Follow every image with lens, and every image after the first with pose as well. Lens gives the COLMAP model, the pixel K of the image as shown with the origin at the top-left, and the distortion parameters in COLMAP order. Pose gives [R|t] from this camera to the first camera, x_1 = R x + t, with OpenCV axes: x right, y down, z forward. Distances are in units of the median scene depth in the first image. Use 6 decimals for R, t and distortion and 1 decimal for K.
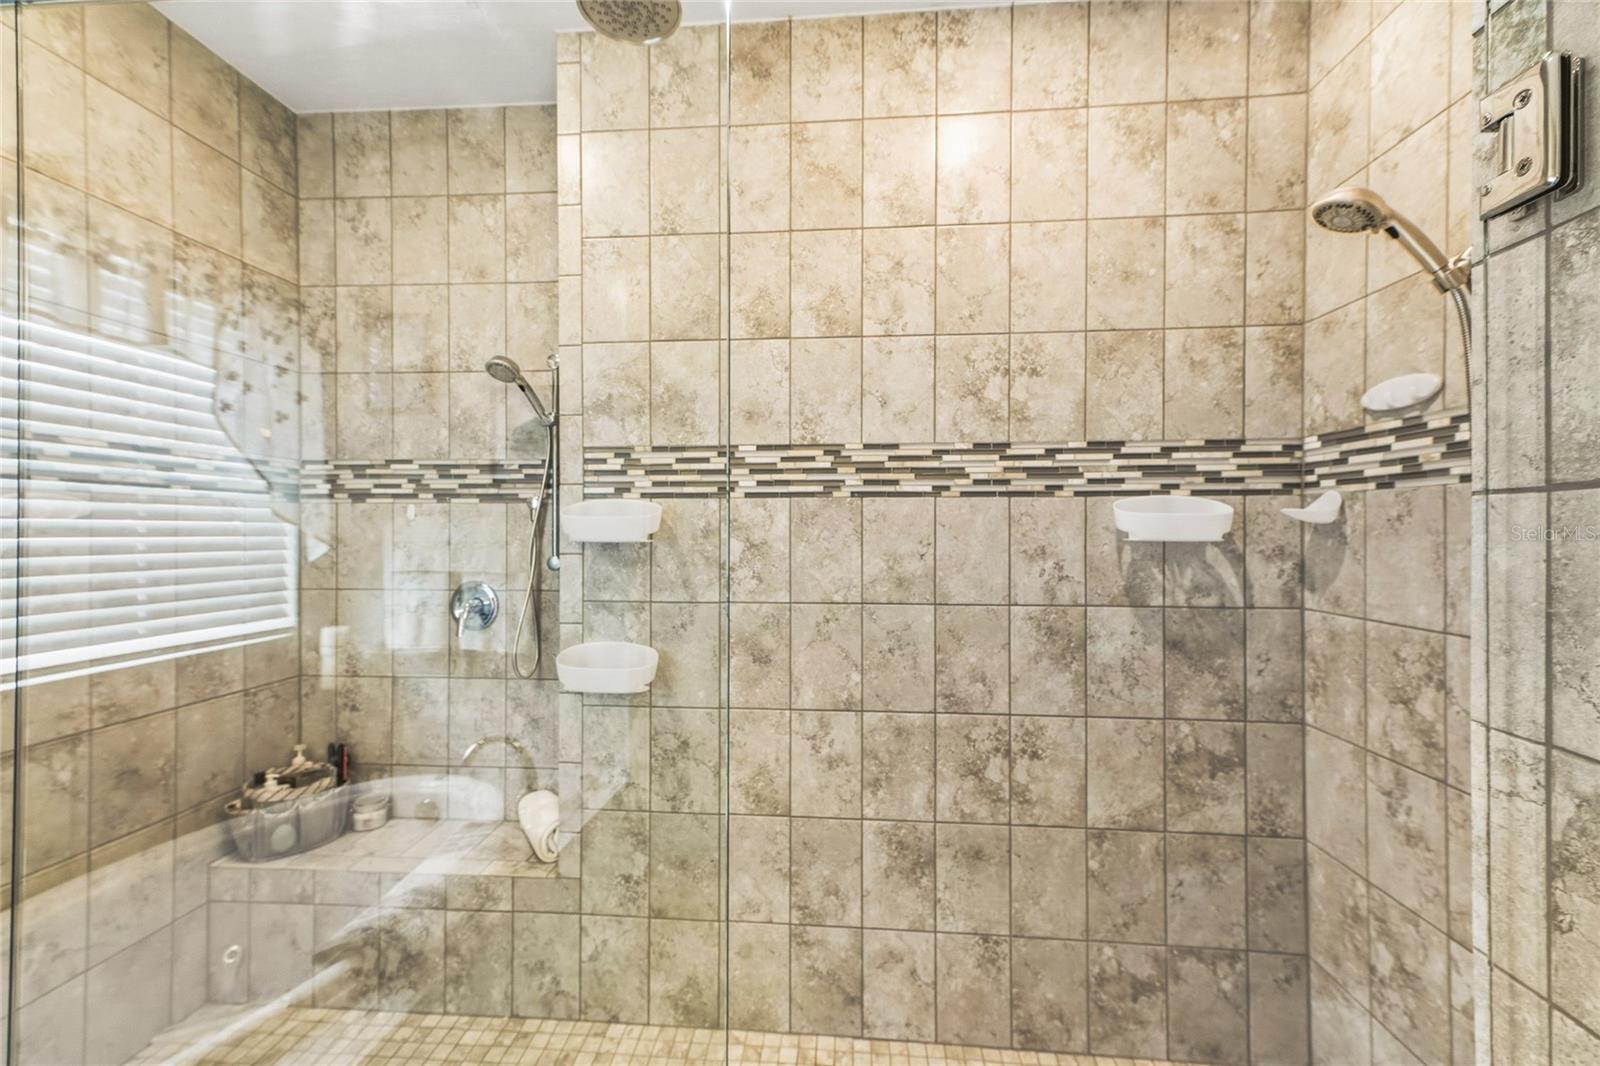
lens RADIAL K [[669.5, 0, 826.9], [0, 669.5, 547.7], [0, 0, 1]] dist [0.002425, -0.003451]
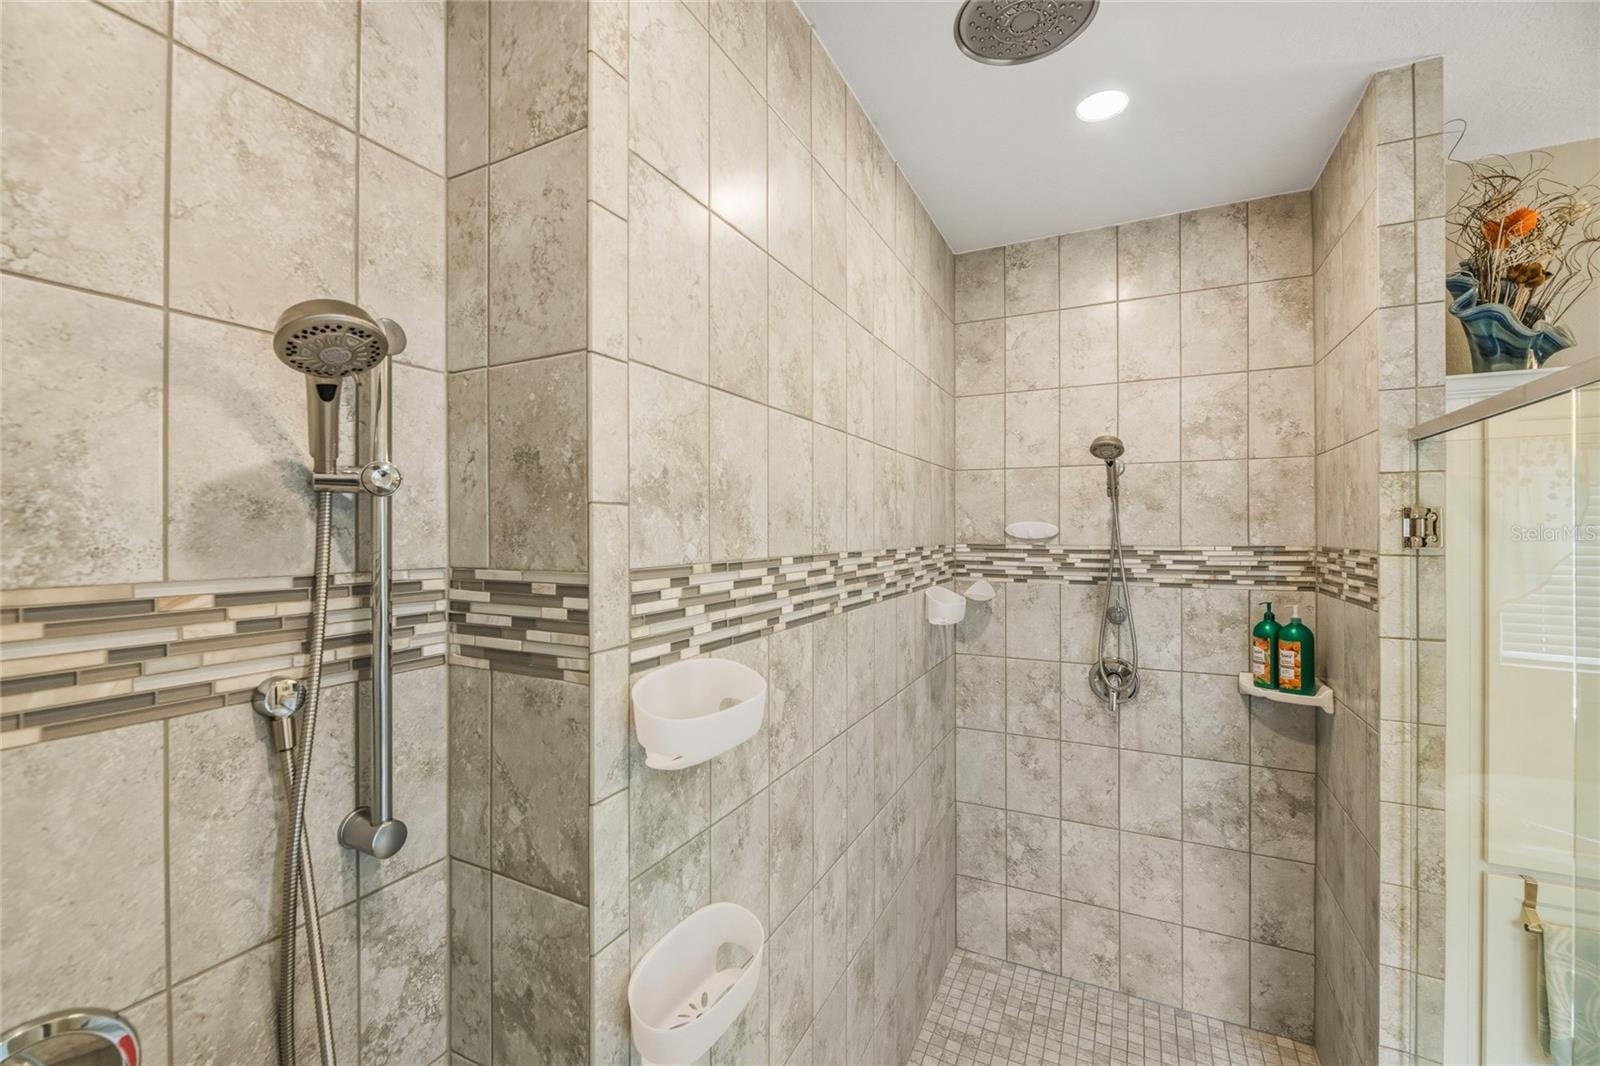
lens RADIAL K [[669.5, 0, 782.9], [0, 669.5, 535.6], [0, 0, 1]] dist [0.002425, -0.003451]
pose [[0.359739, -0.011629, 0.932980, -0.820767], [0.017860, 0.999825, 0.005575, -0.184608], [-0.932882, 0.014657, 0.359884, 0.754361]]
